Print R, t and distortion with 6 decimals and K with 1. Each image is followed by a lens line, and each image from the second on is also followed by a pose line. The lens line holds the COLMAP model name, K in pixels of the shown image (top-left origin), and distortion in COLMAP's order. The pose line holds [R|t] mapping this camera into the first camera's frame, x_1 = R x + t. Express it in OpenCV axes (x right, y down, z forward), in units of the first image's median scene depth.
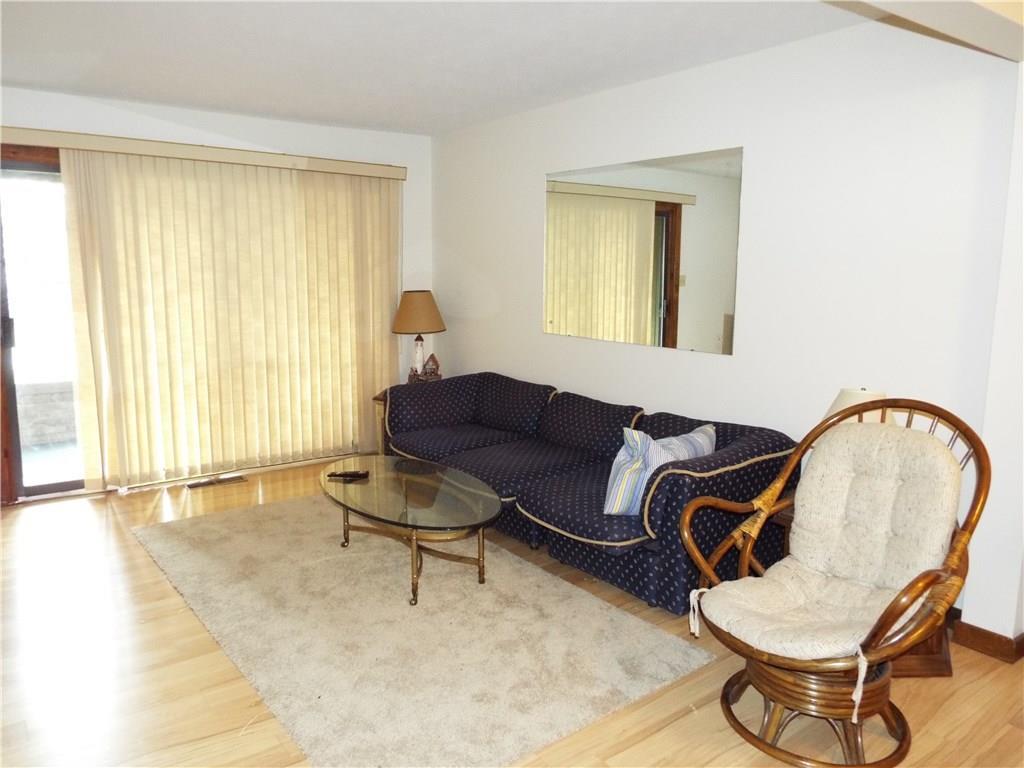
lens RADIAL K [[761.1, 0, 511.9], [0, 761.1, 387.2], [0, 0, 1]] dist [0.008562, 0.001103]
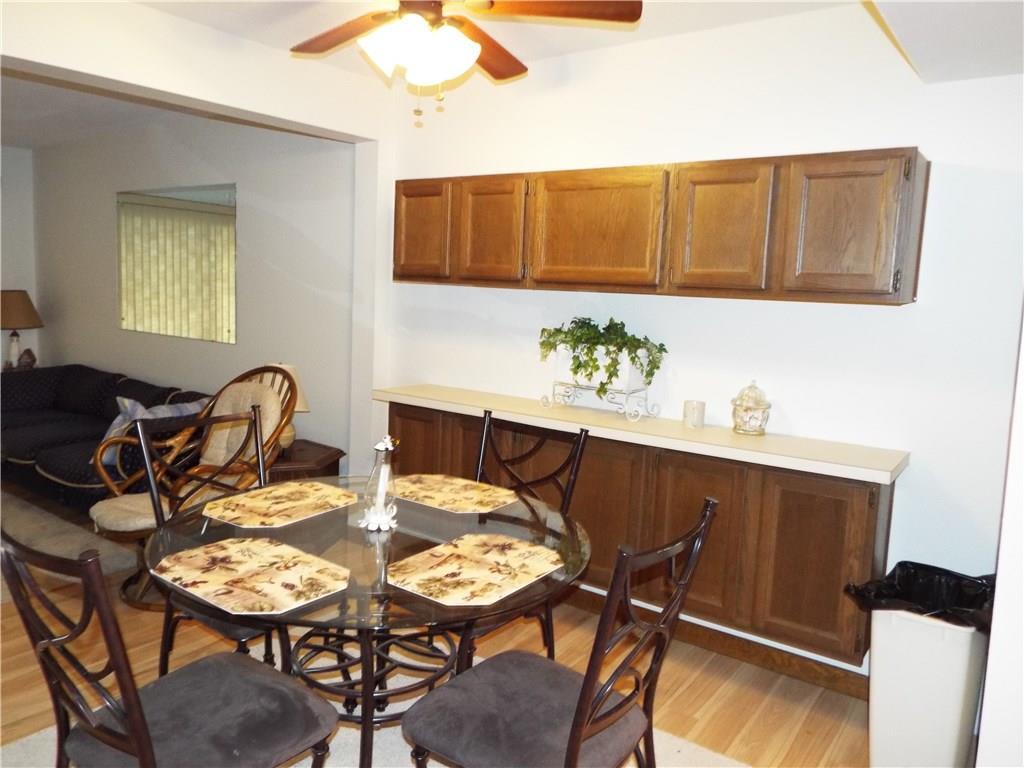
lens RADIAL K [[761.1, 0, 511.5], [0, 761.1, 382.8], [0, 0, 1]] dist [0.008562, 0.001103]
pose [[0.959414, -0.002395, 0.281992, 0.215238], [0.010595, 0.999564, -0.027557, 0.036496], [-0.281803, 0.029426, 0.959021, -0.205172]]
